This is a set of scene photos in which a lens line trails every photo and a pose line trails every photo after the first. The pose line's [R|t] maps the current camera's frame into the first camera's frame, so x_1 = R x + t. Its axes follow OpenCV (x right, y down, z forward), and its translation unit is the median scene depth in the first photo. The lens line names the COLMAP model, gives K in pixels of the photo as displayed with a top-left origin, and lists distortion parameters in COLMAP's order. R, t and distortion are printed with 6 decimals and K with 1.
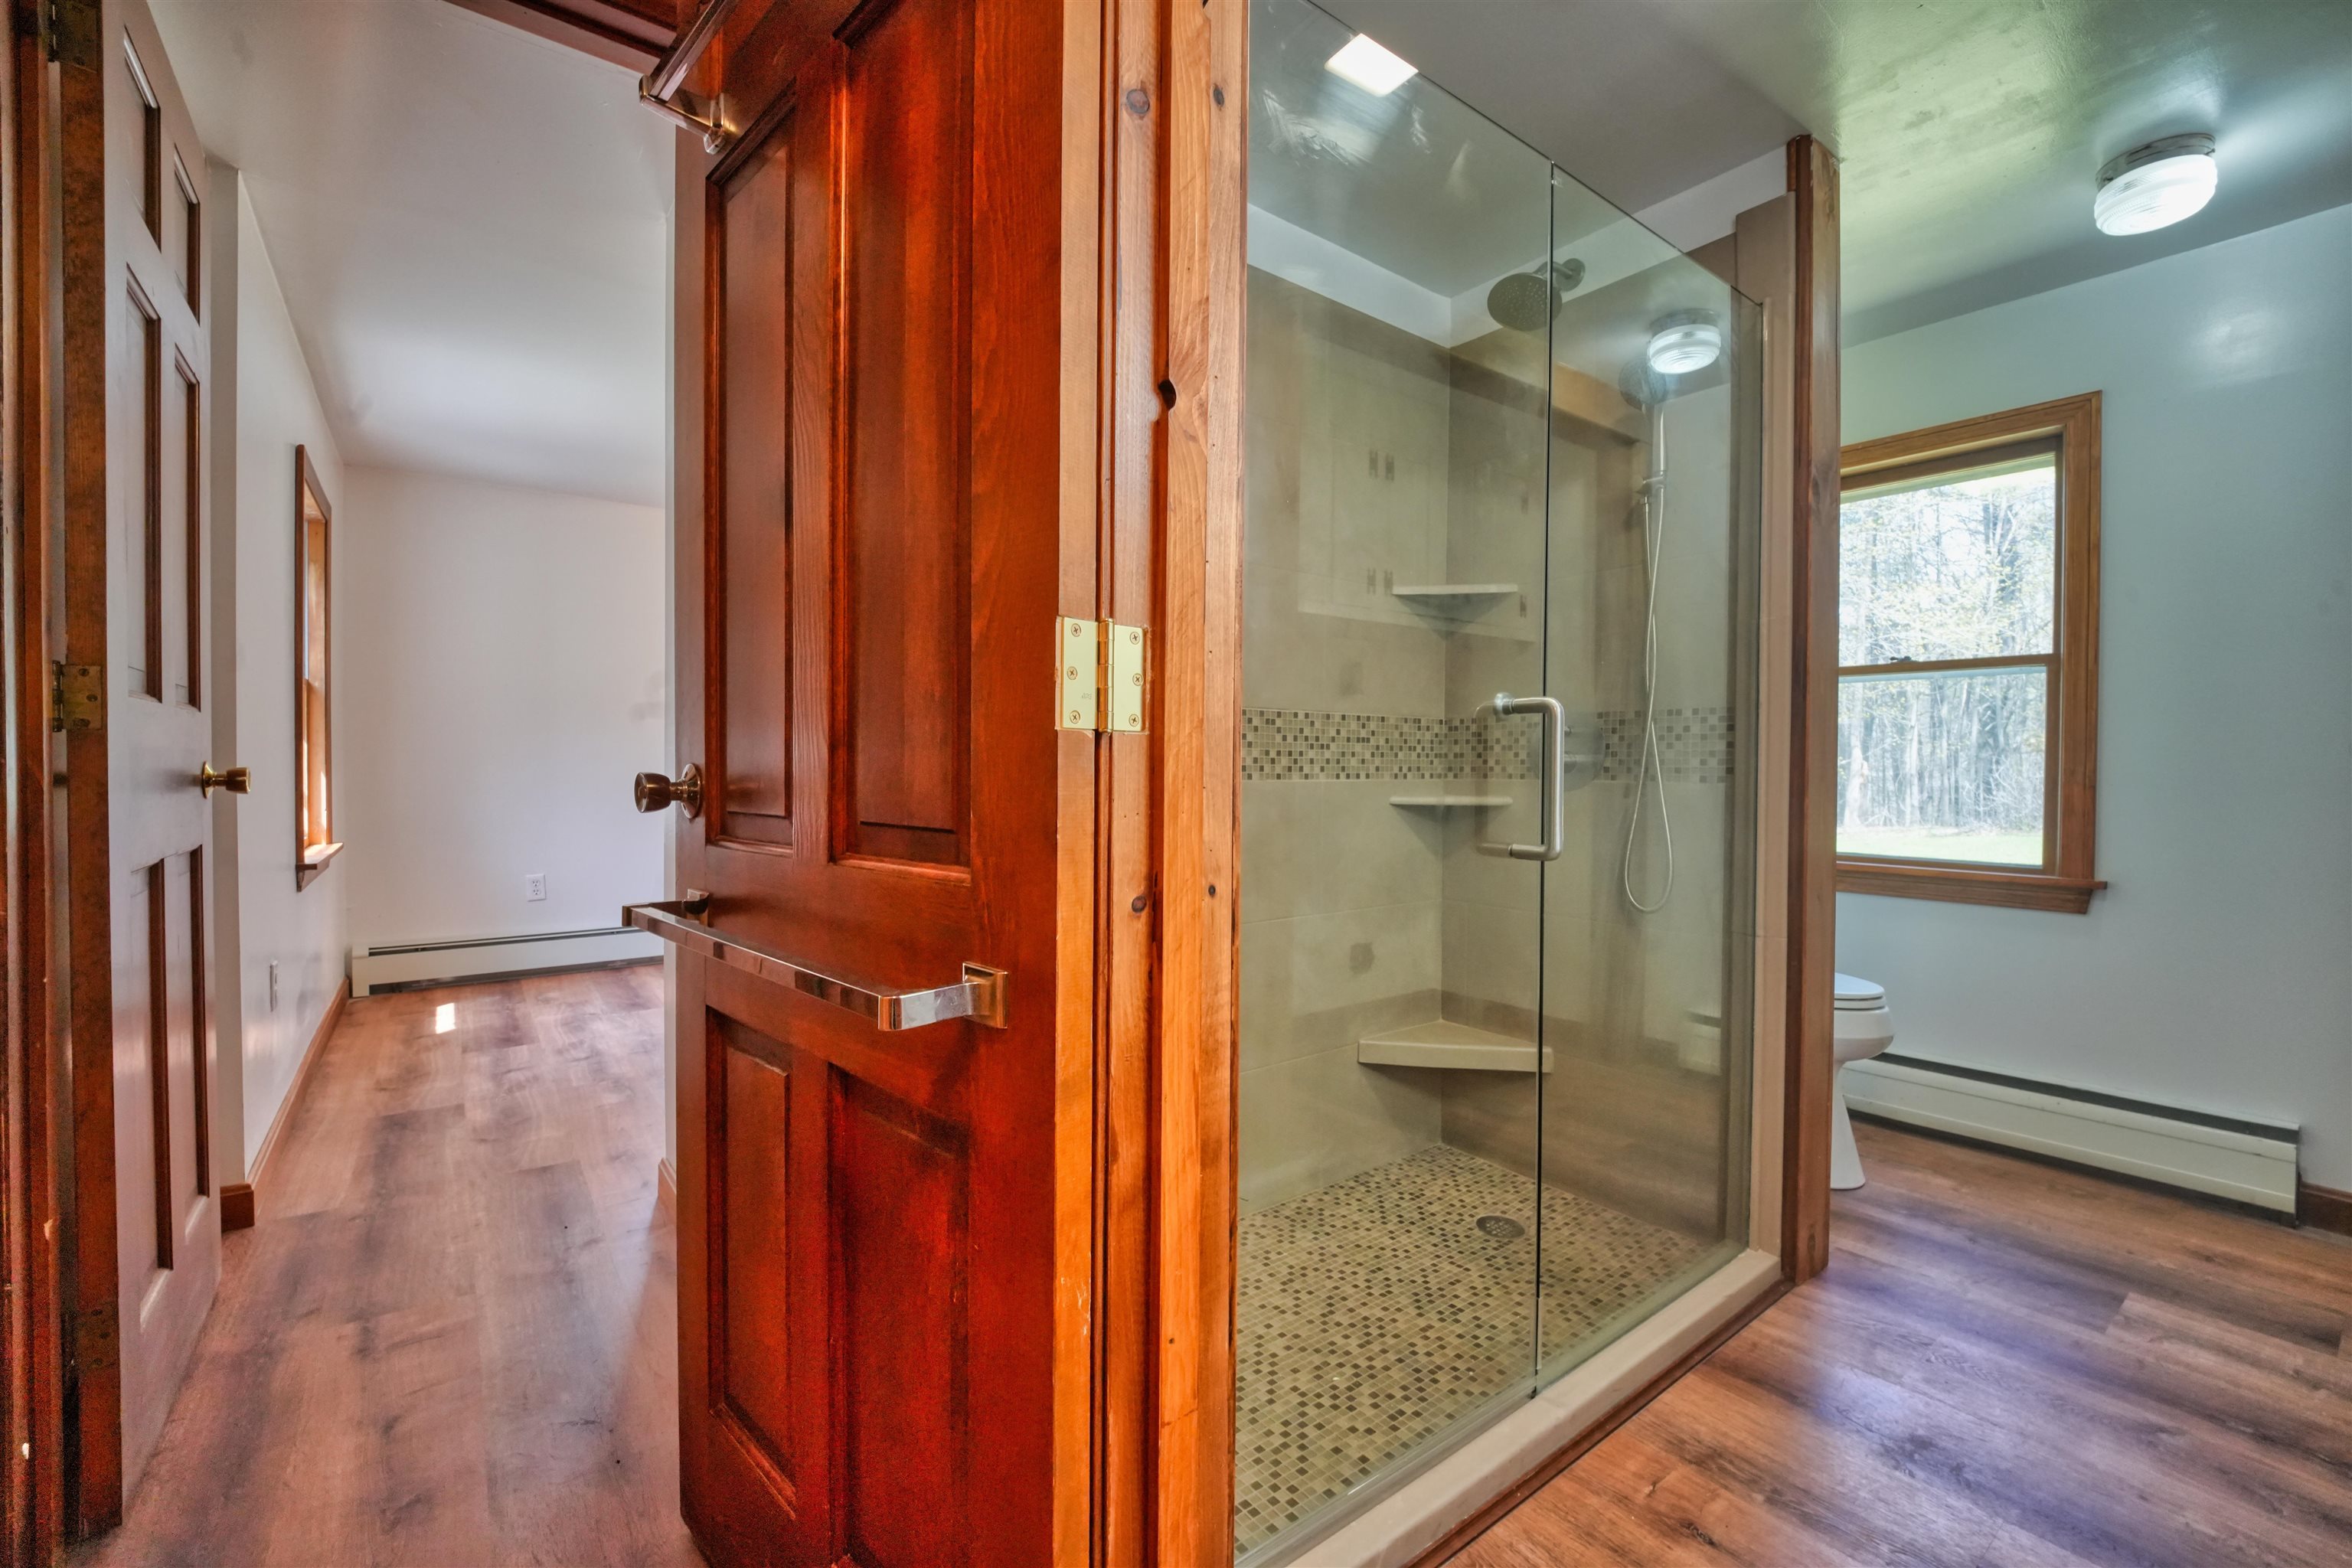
lens RADIAL K [[961.5, 0, 1142.6], [0, 961.5, 797.6], [0, 0, 1]] dist [0.000654, -0.010673]
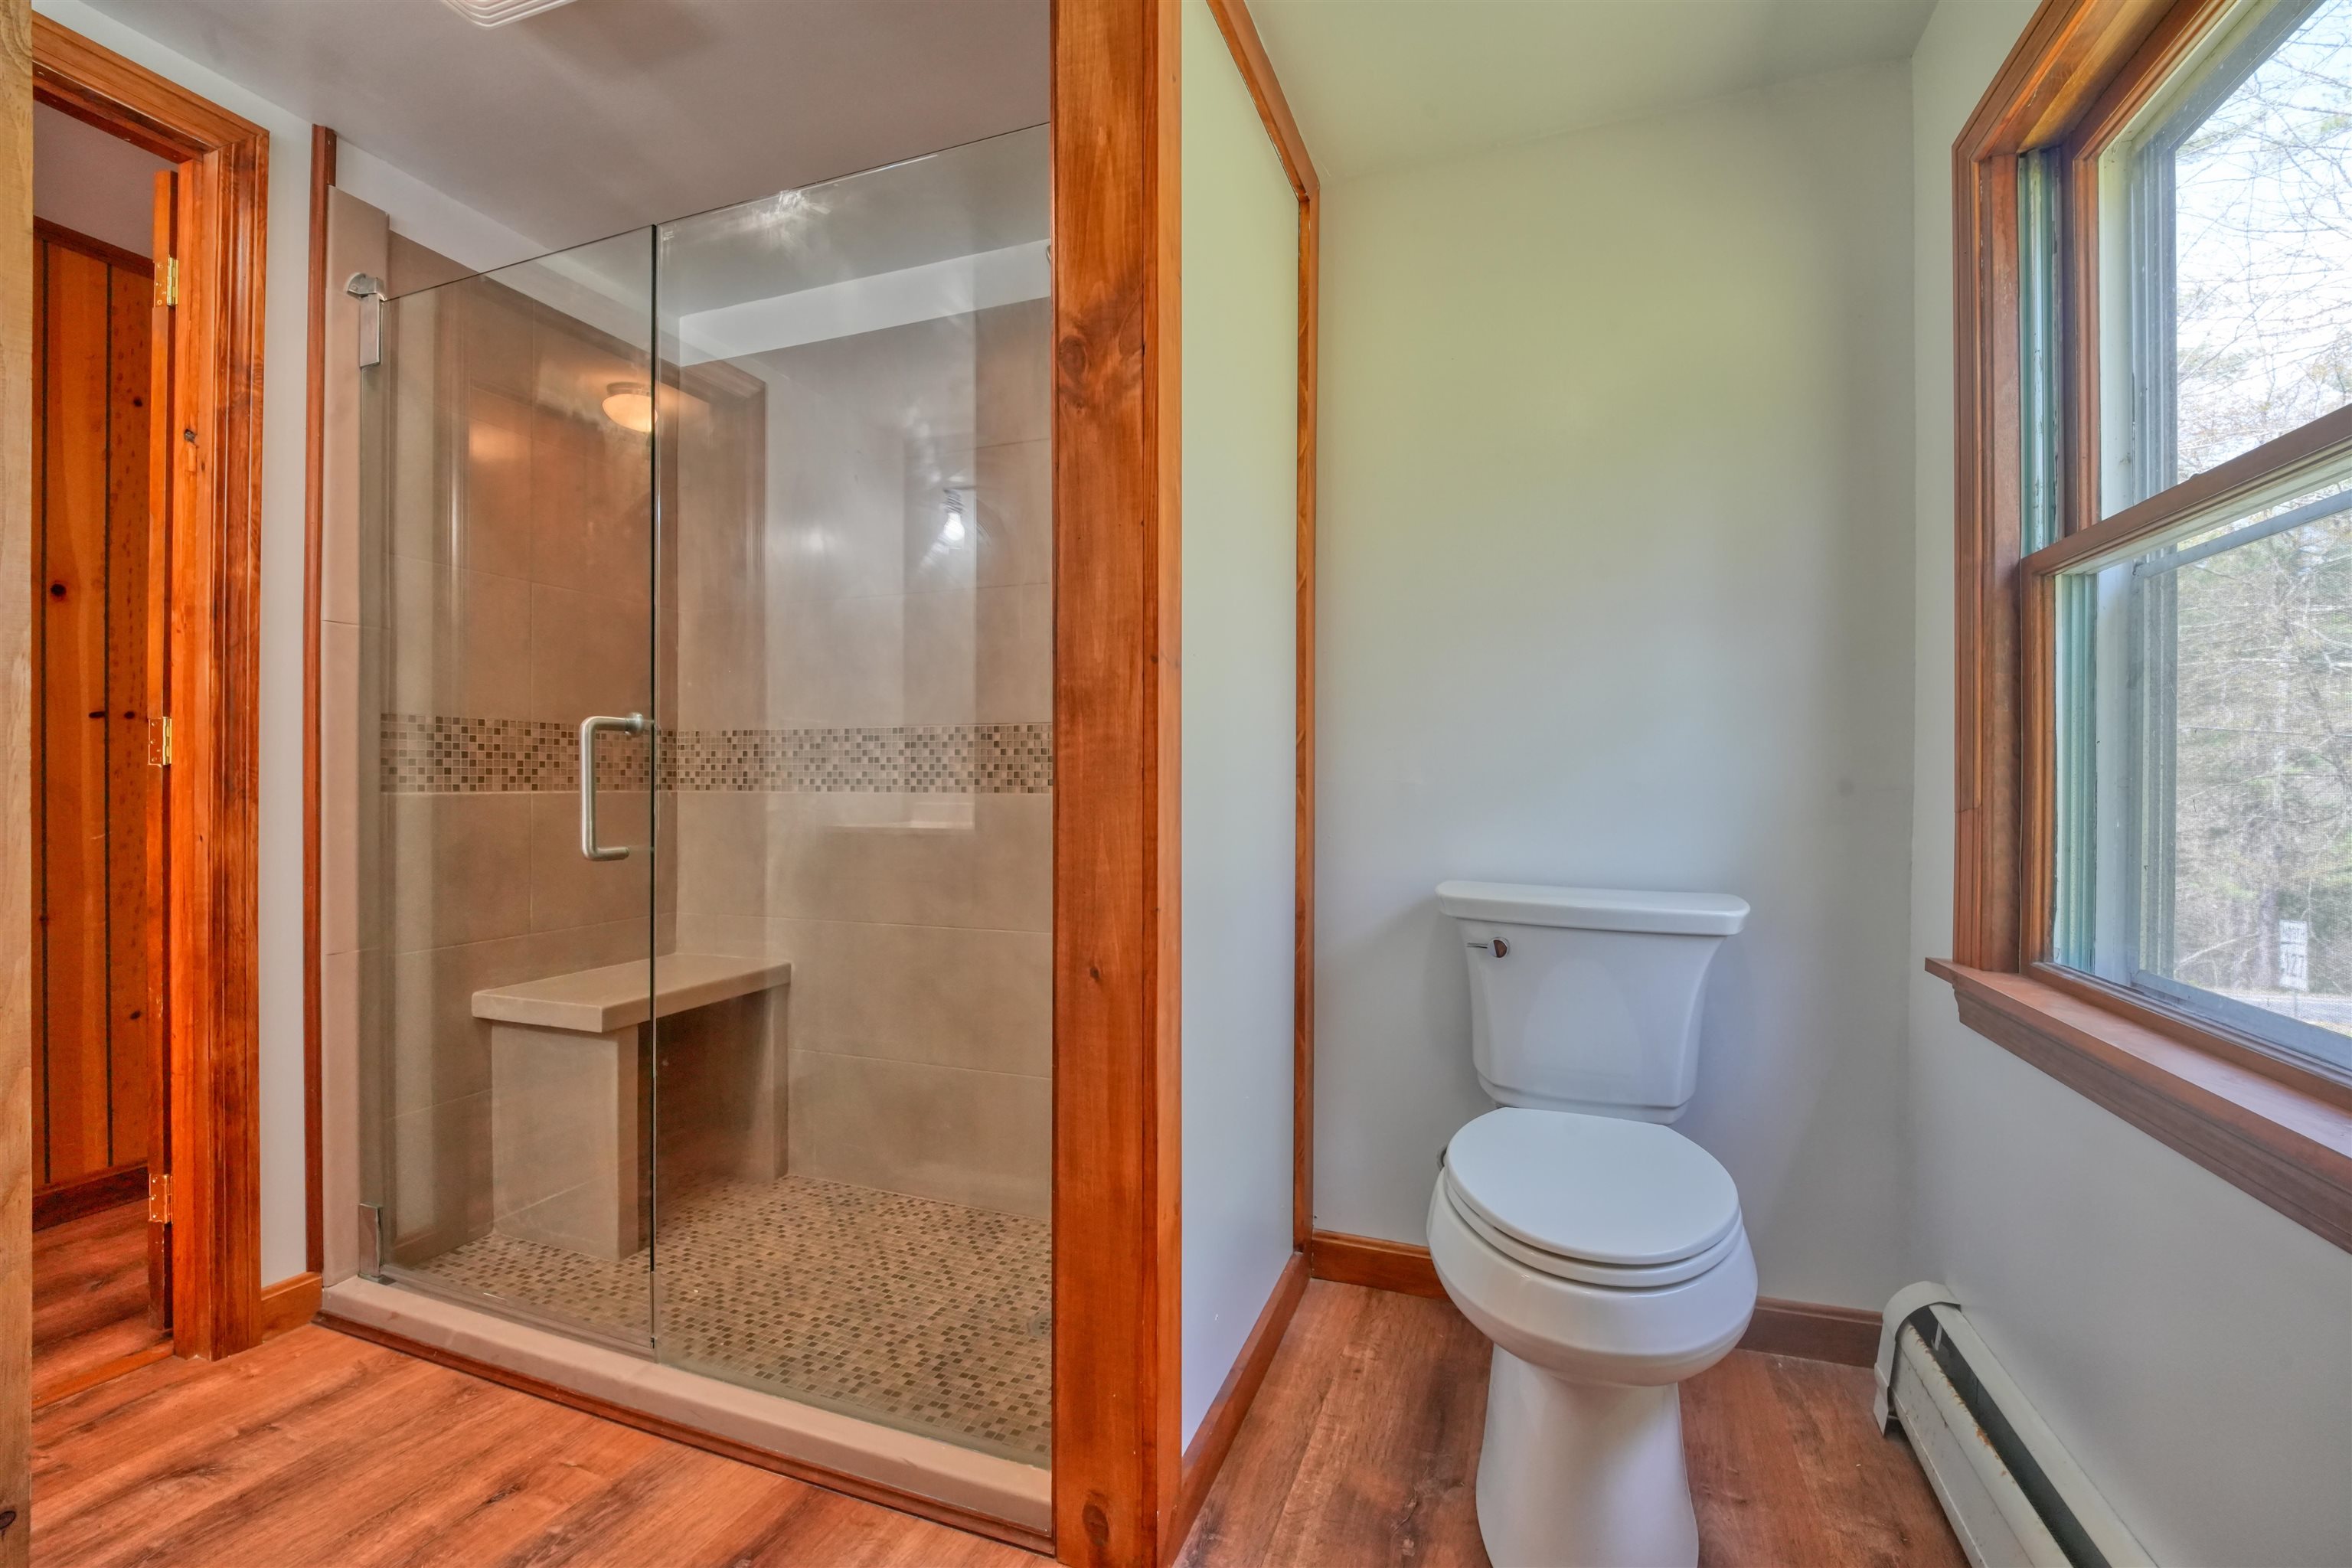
lens RADIAL K [[983.0, 0, 1183.5], [0, 983.0, 783.9], [0, 0, 1]] dist [-0.001328, -0.000235]
pose [[0.550202, 0.000026, -0.835031, 1.383434], [-0.022475, 0.999638, -0.014778, -0.020996], [0.834729, 0.026899, 0.550004, 0.723757]]
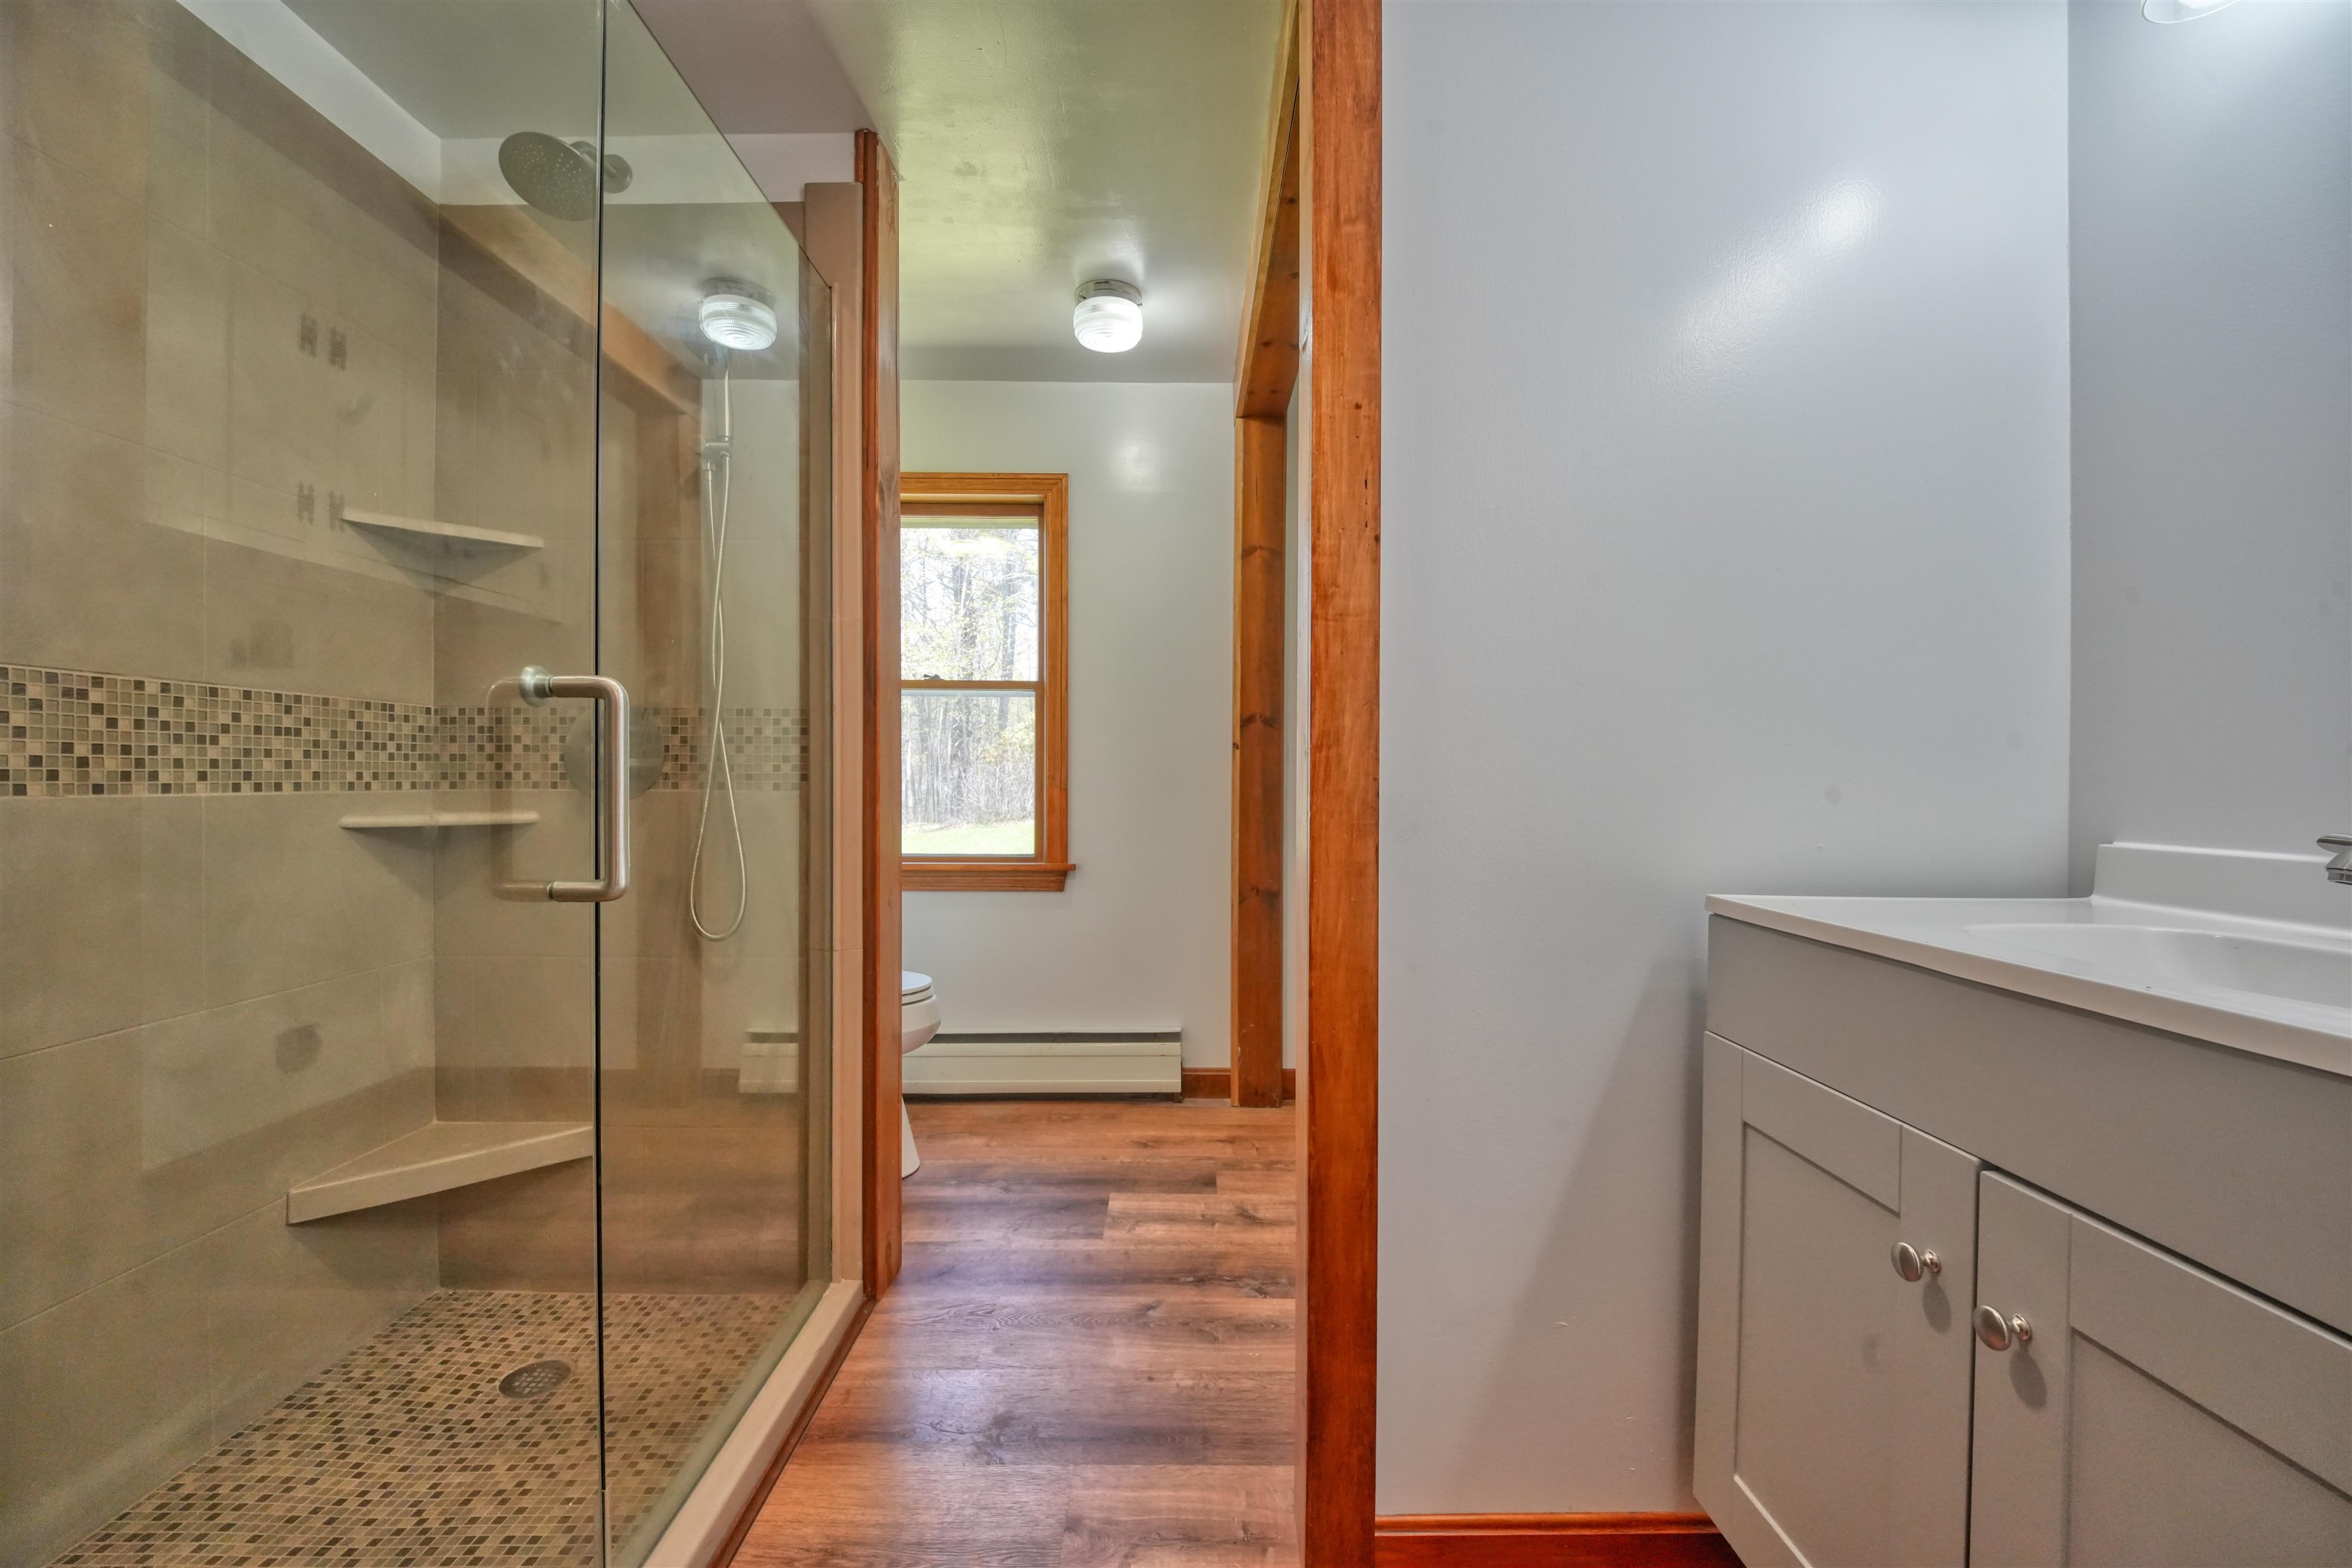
lens RADIAL K [[944.4, 0, 1167.1], [0, 944.4, 779.4], [0, 0, 1]] dist [-0.000490, -0.005809]
pose [[0.568526, -0.004555, 0.822653, 0.054235], [0.024776, 0.999626, -0.011587, -0.006145], [-0.822292, 0.026970, 0.568426, 0.178659]]
